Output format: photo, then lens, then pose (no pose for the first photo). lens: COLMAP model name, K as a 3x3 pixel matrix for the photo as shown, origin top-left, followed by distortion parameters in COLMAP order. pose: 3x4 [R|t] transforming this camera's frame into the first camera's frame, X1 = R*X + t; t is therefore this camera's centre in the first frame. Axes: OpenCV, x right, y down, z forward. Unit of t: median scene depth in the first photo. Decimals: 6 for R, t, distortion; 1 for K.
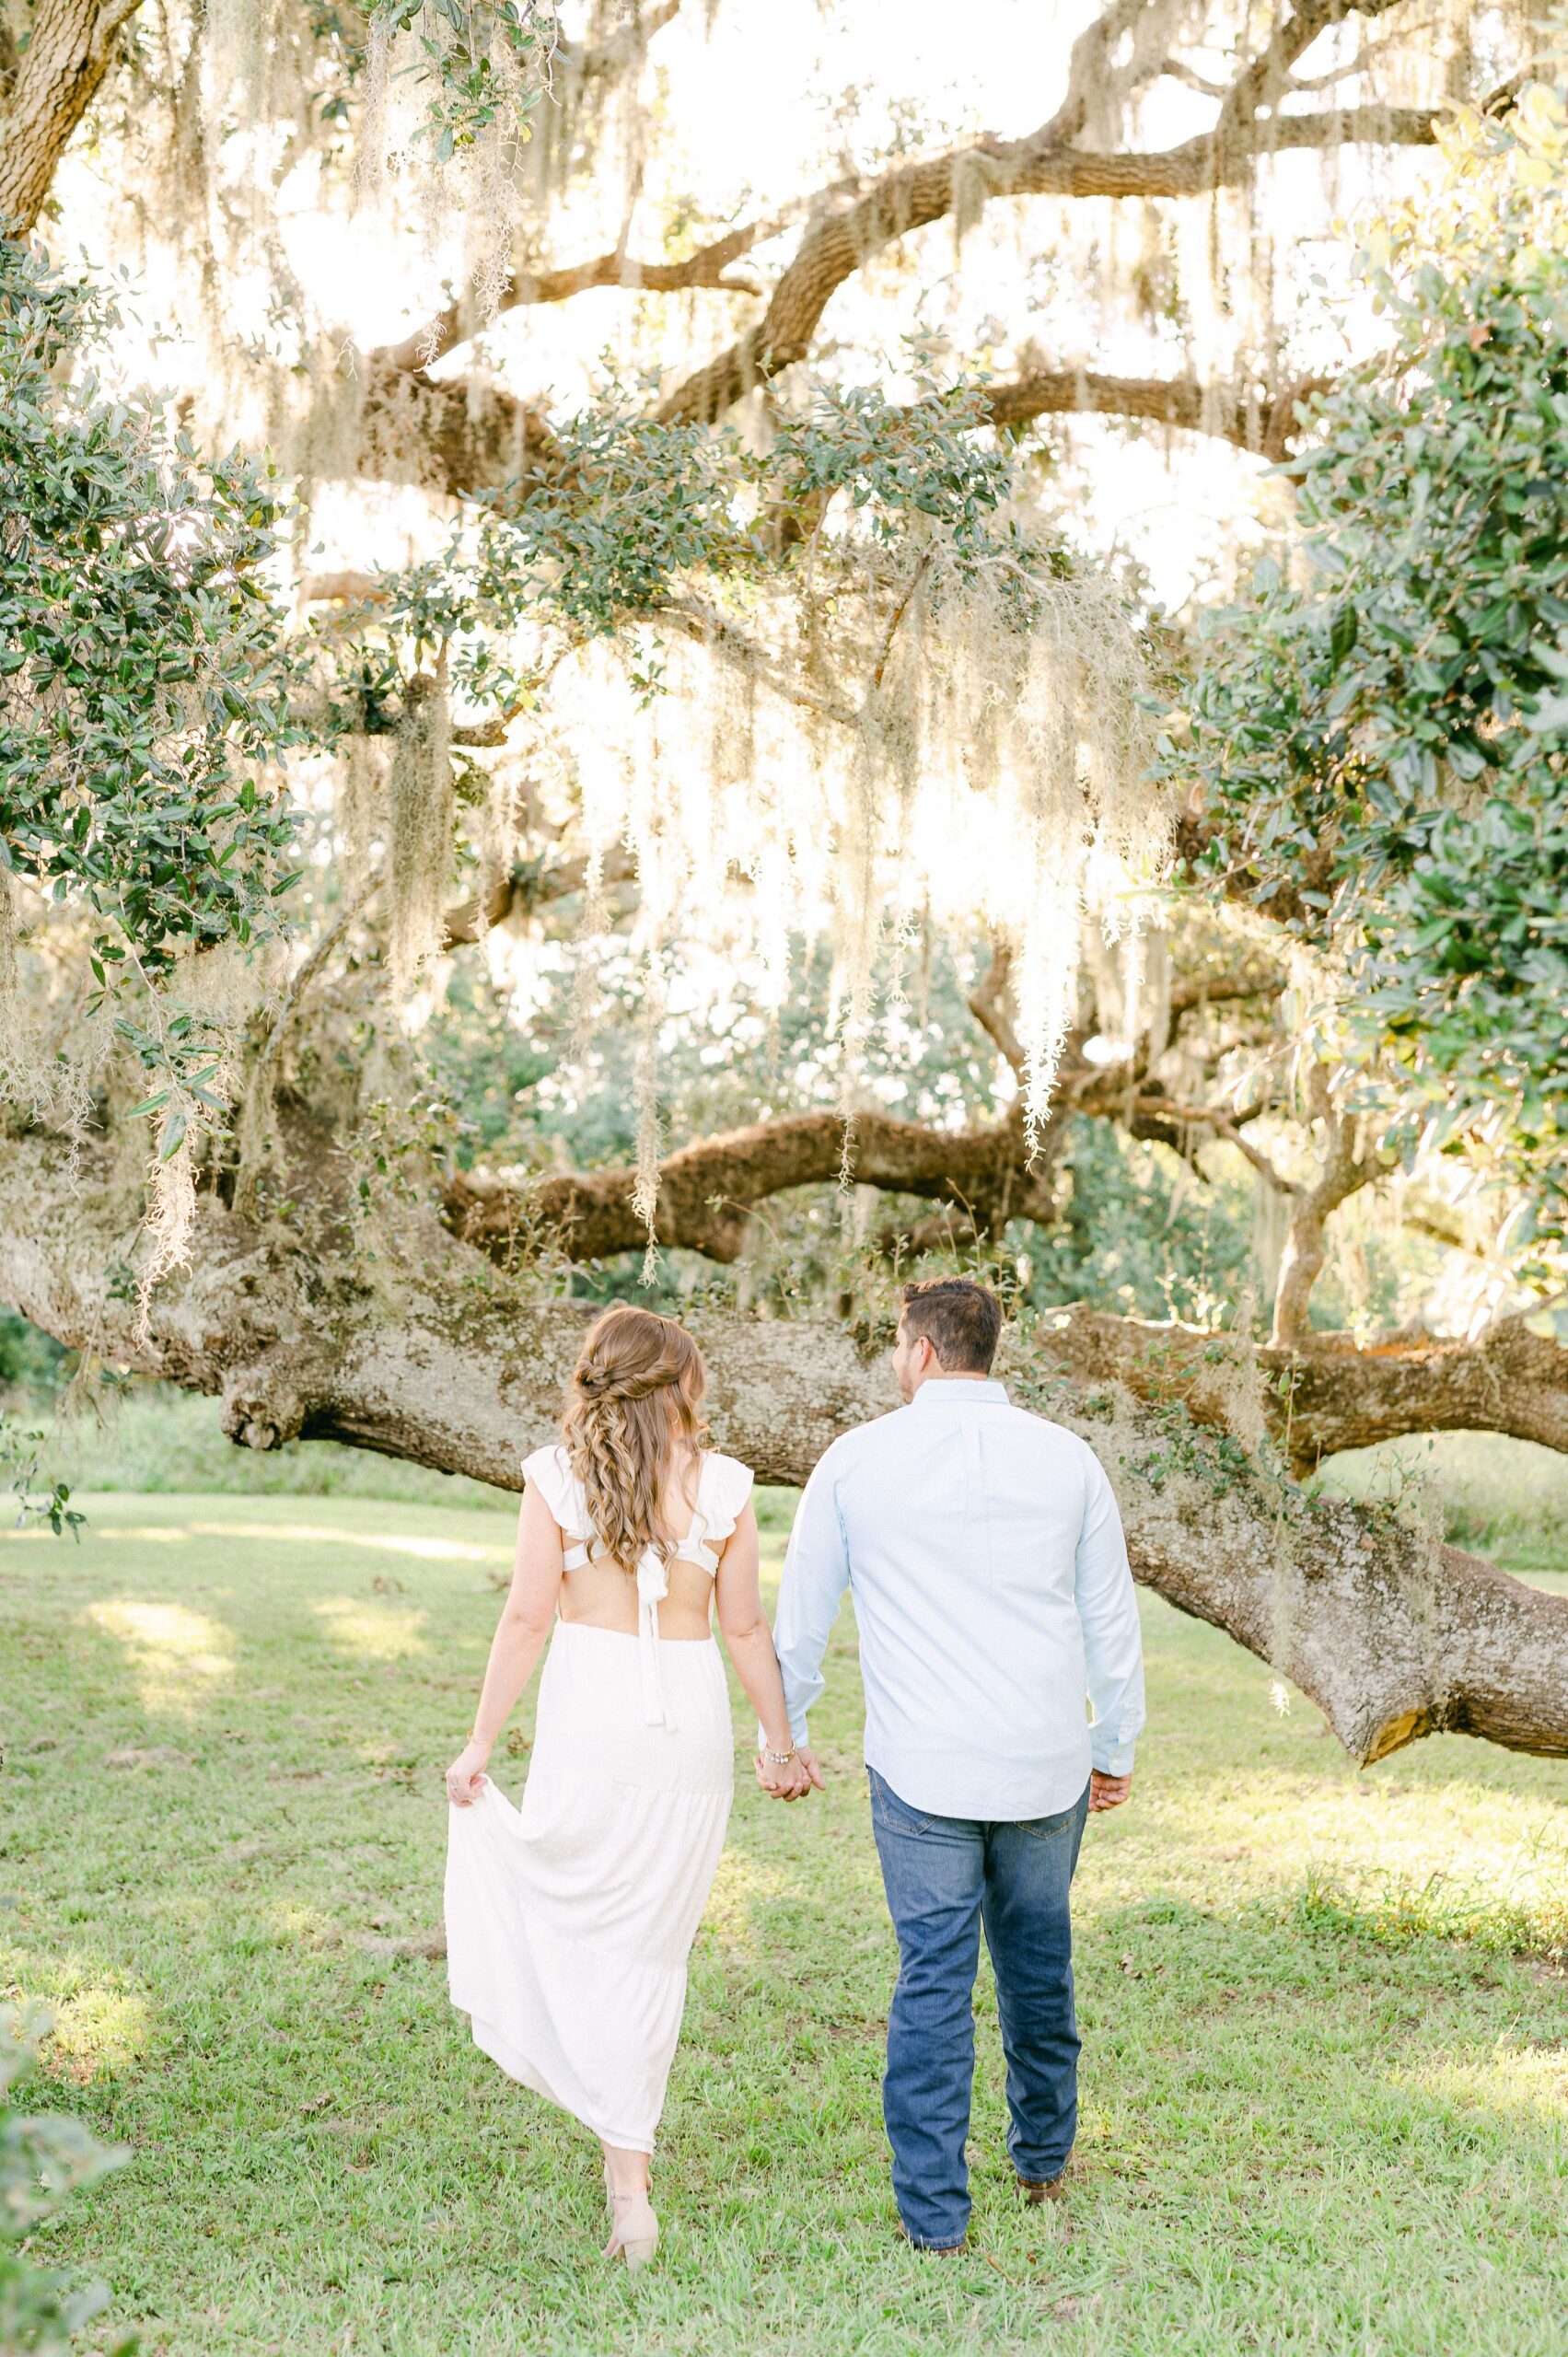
lens RADIAL K [[3383.5, 0, 749.7], [0, 3383.5, 1124.9], [0, 0, 1]] dist [-0.004332, 0.022188]
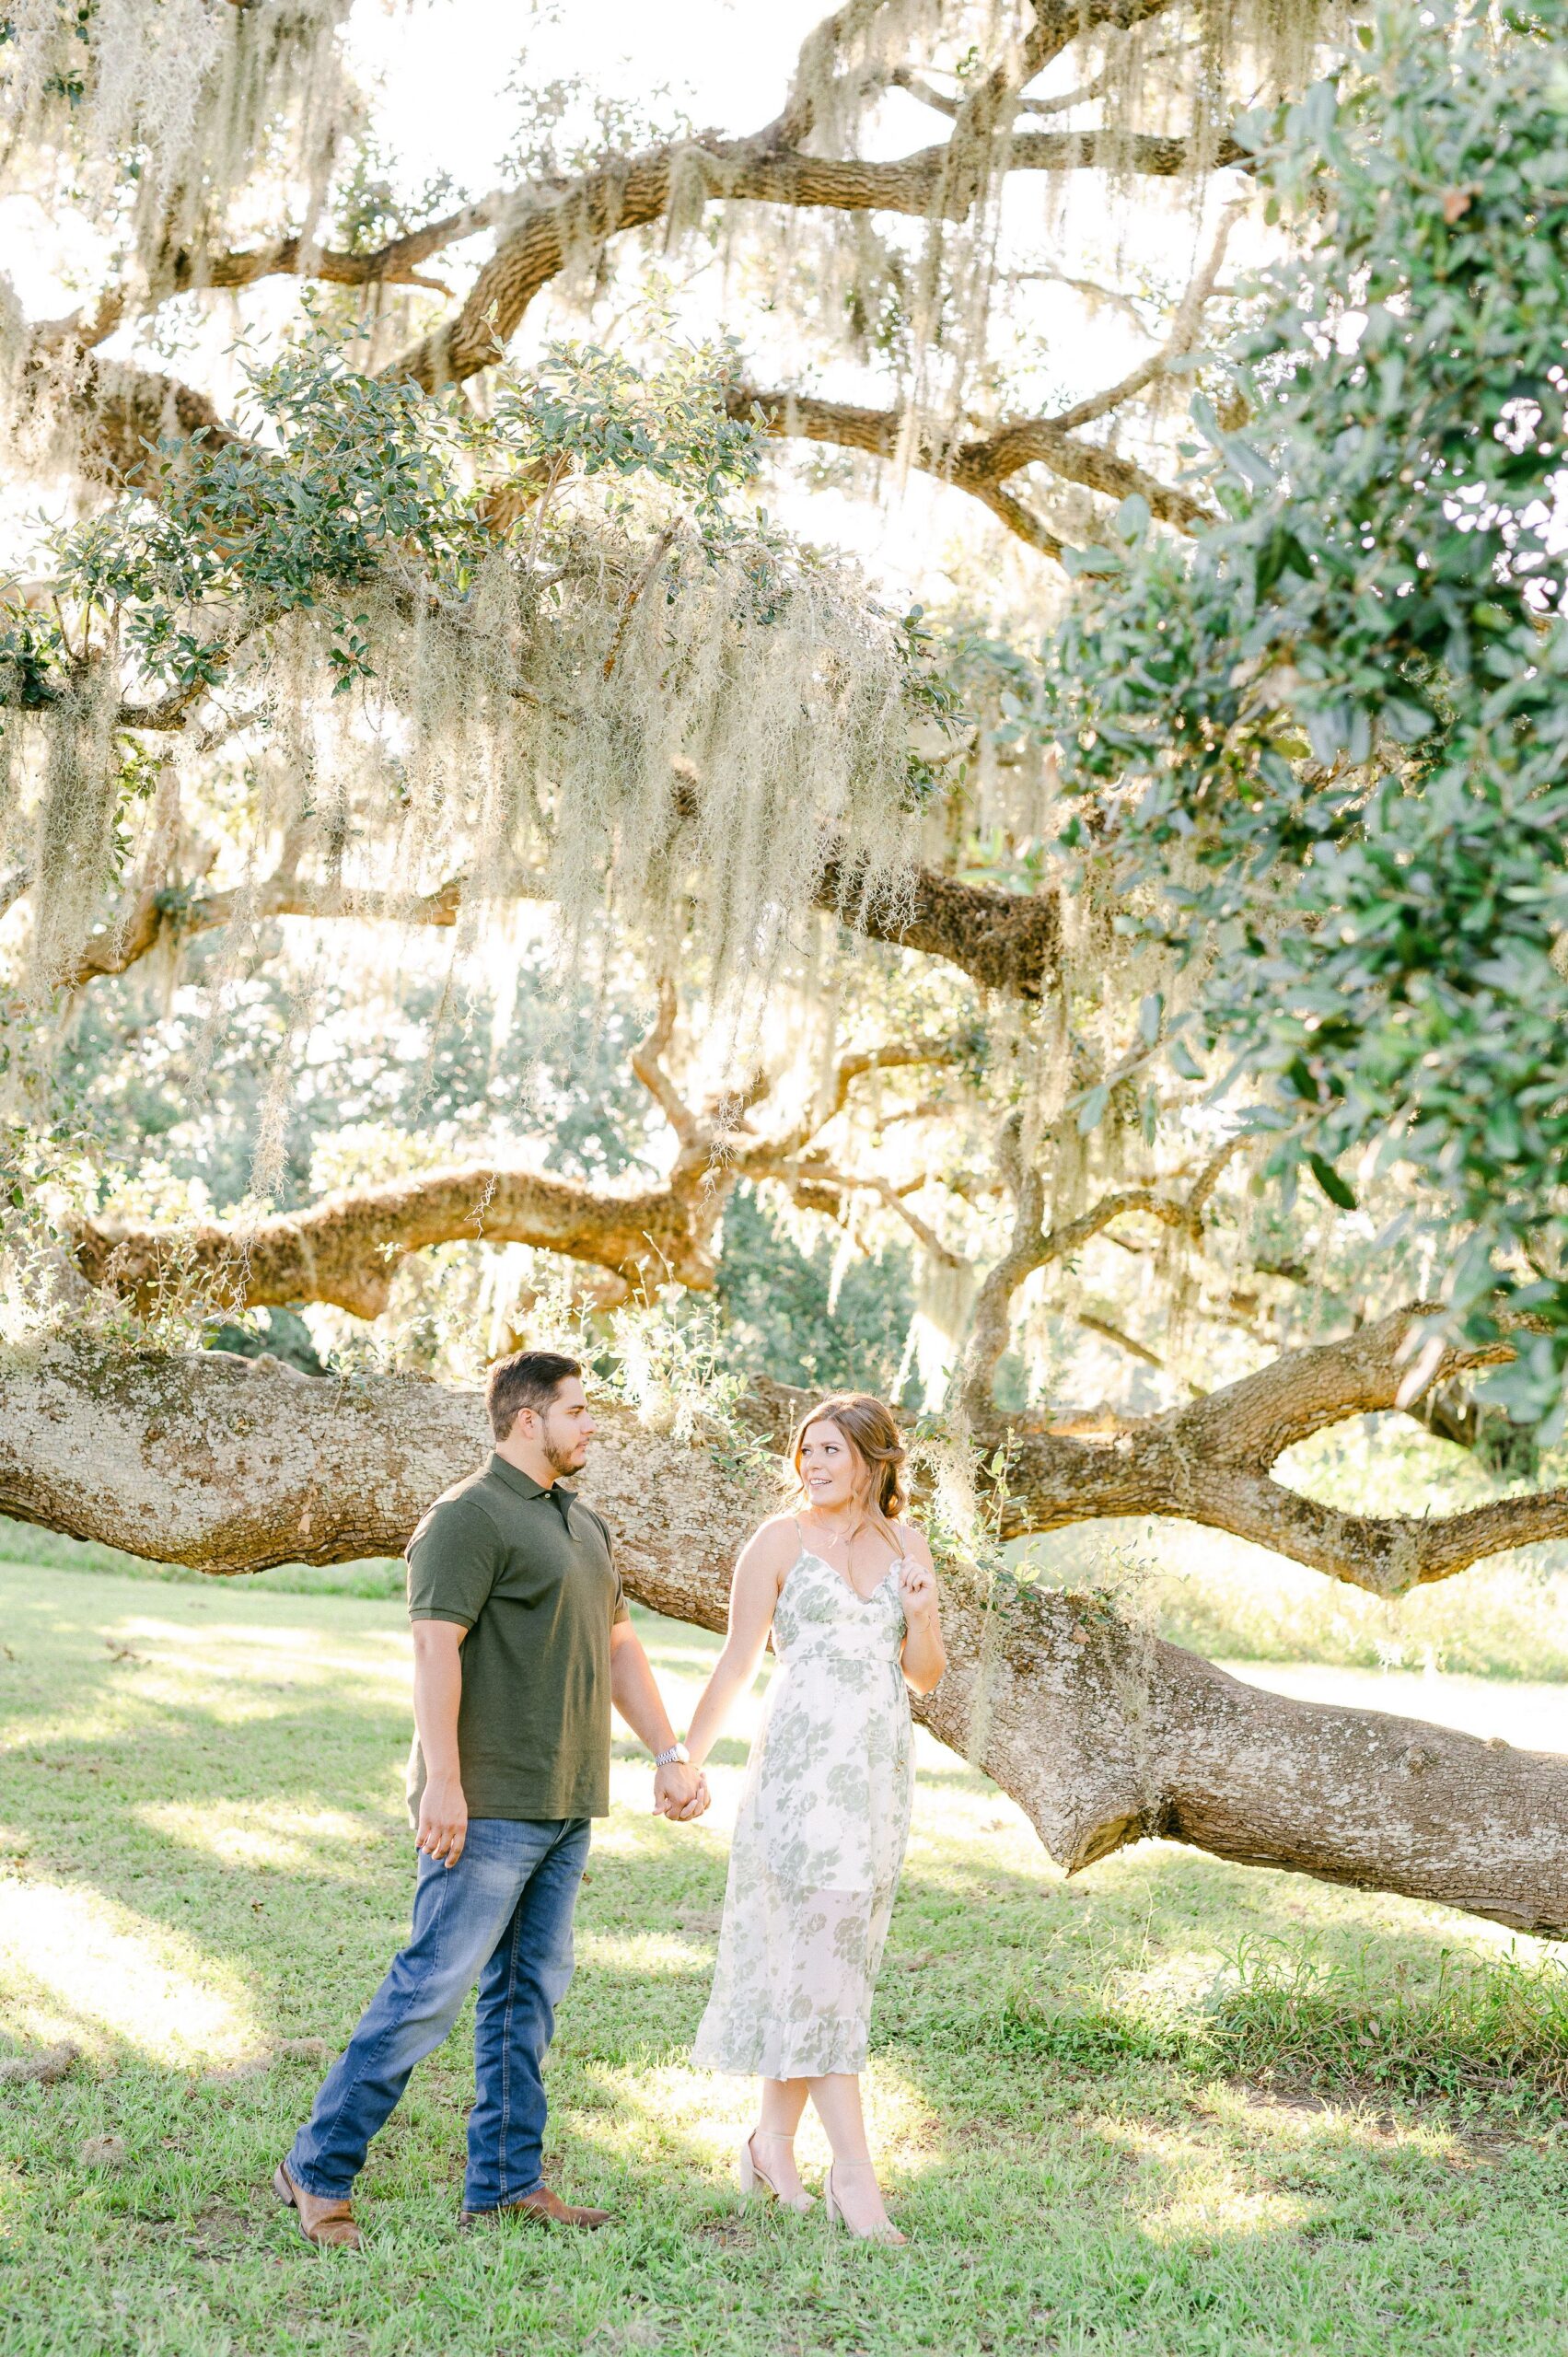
lens RADIAL K [[3405.2, 0, 821.8], [0, 3405.2, 1187.9], [0, 0, 1]] dist [-0.008514, 0.073322]
pose [[0.991067, 0.035084, 0.128668, -0.013158], [-0.034916, 0.999384, -0.003556, 0.005225], [-0.128713, -0.000969, 0.991681, 0.070197]]
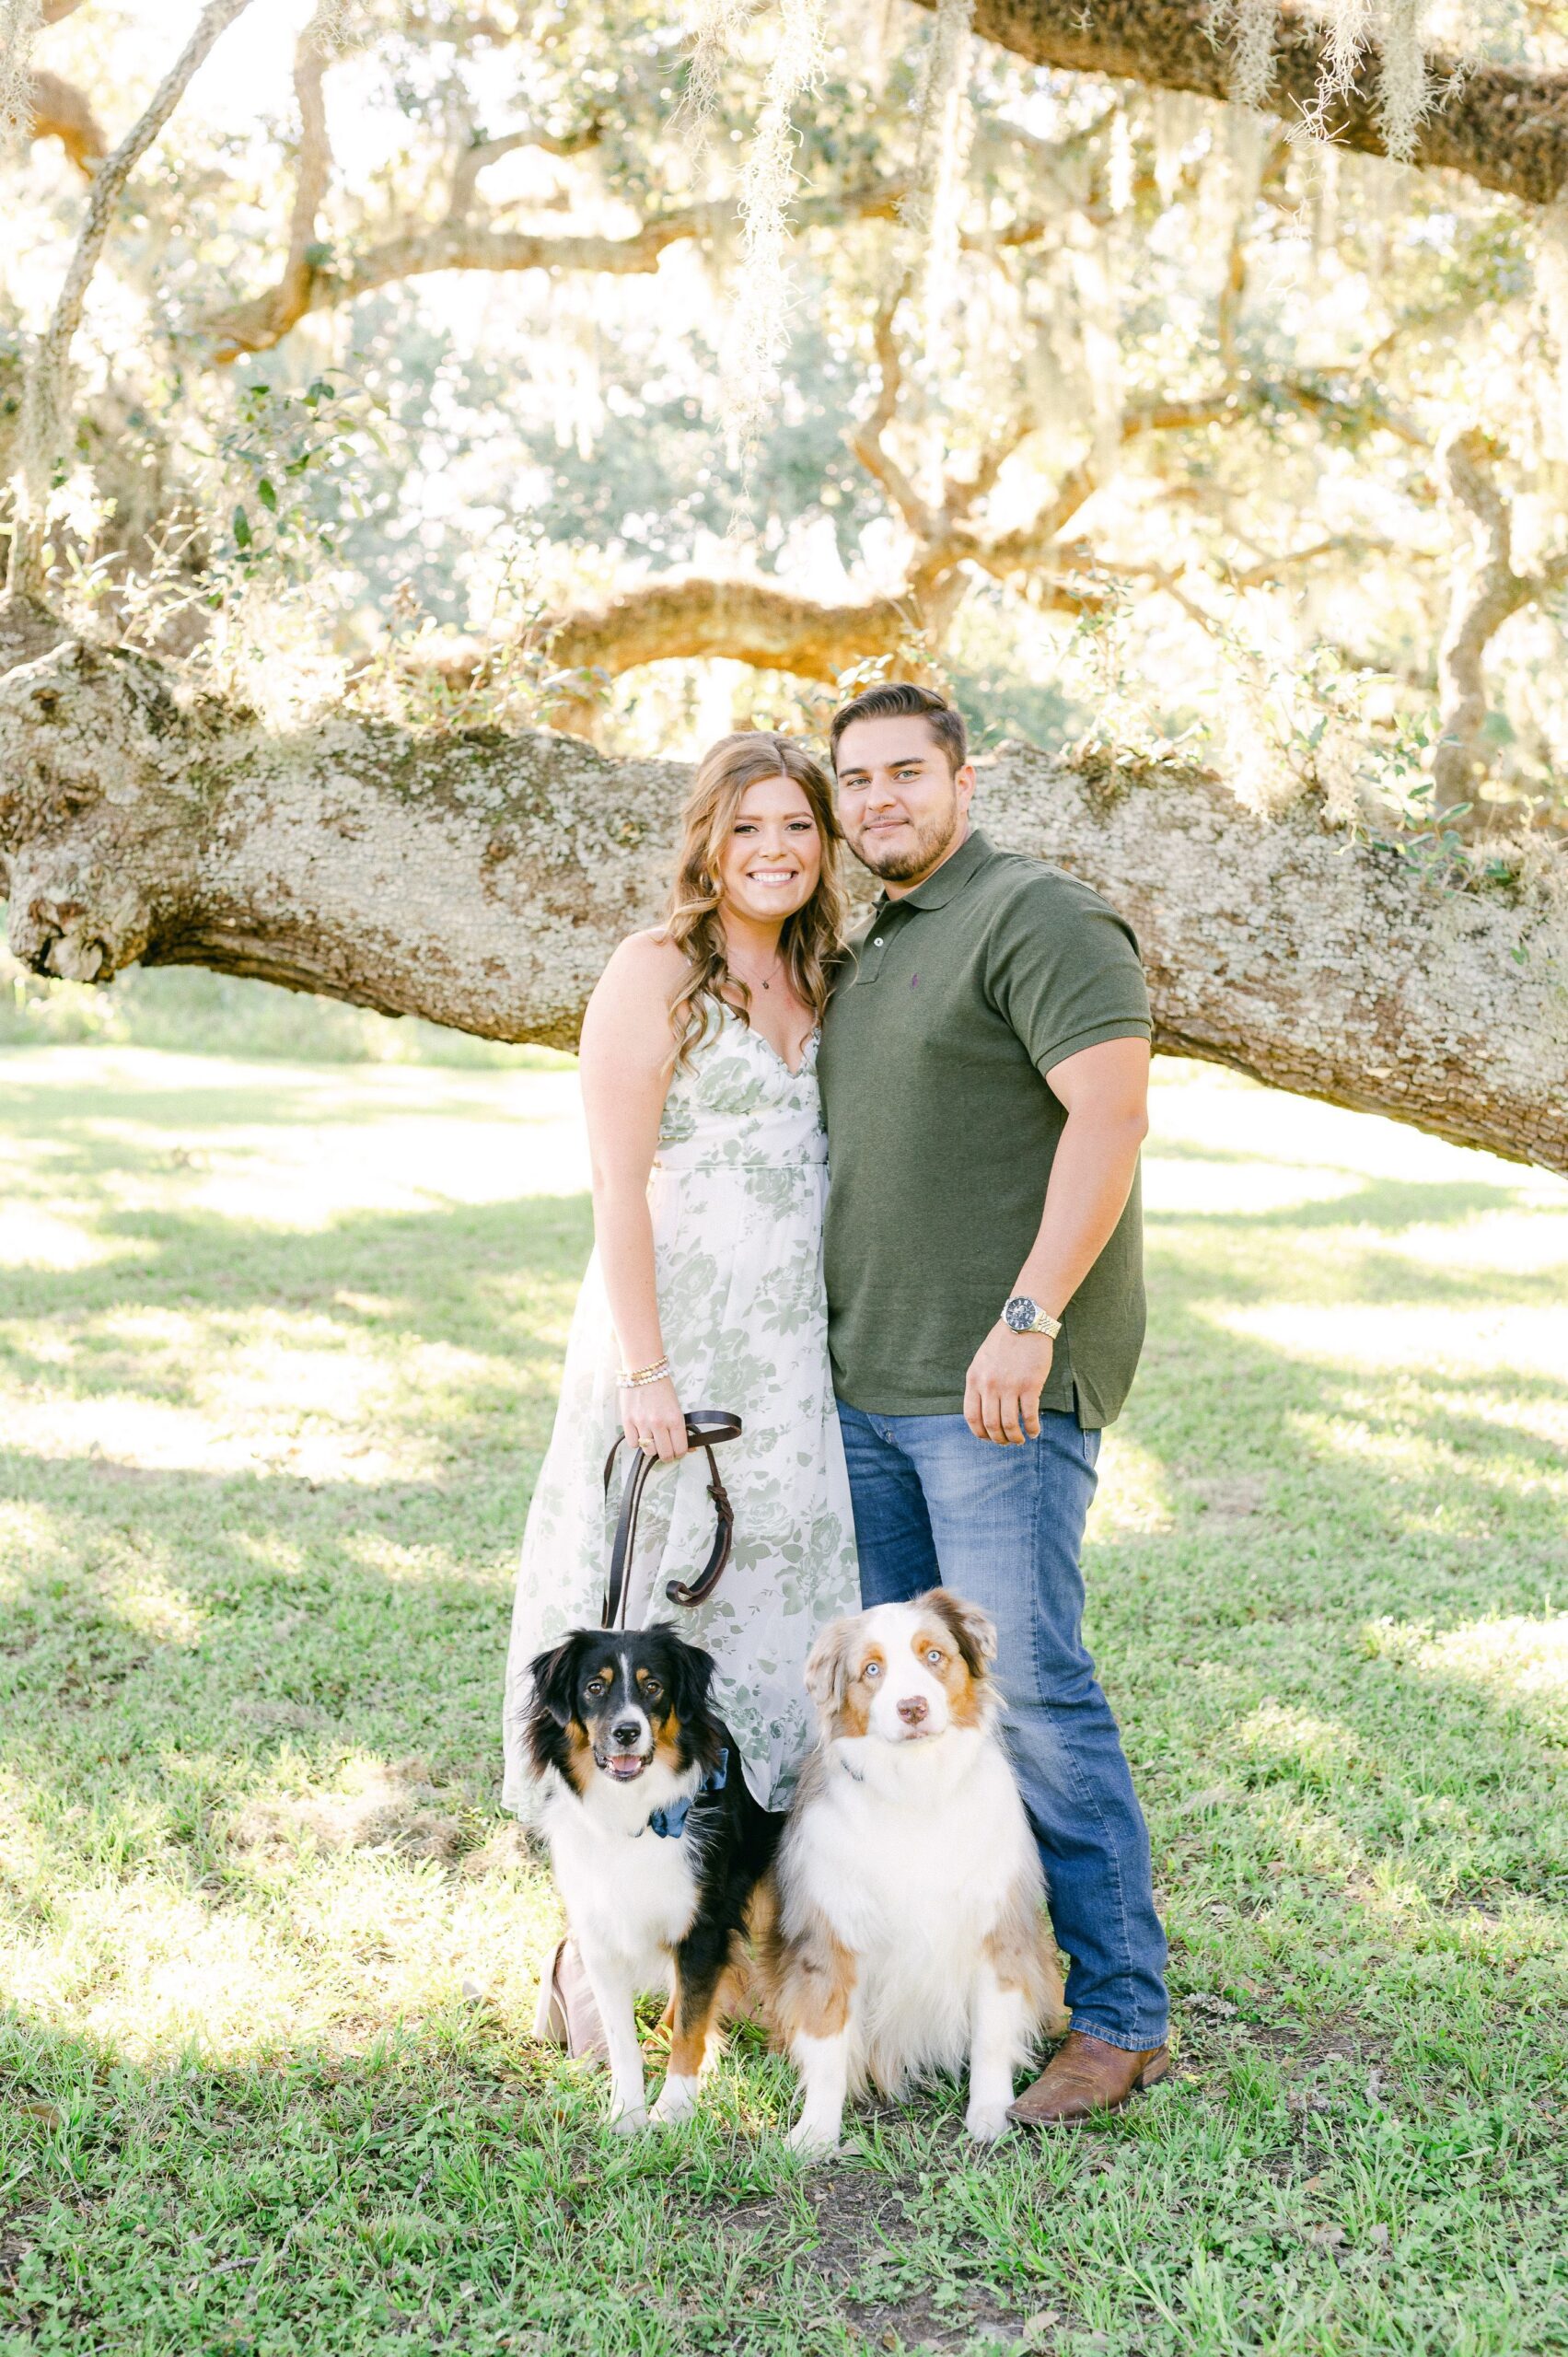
lens RADIAL K [[3353.0, 0, 784.0], [0, 3353.0, 1178.5], [0, 0, 1]] dist [0.006169, -0.064348]
pose [[0.995794, -0.027214, 0.087487, -0.073426], [0.013492, 0.988015, 0.153768, 0.040664], [-0.090623, -0.151940, 0.984226, 0.400024]]
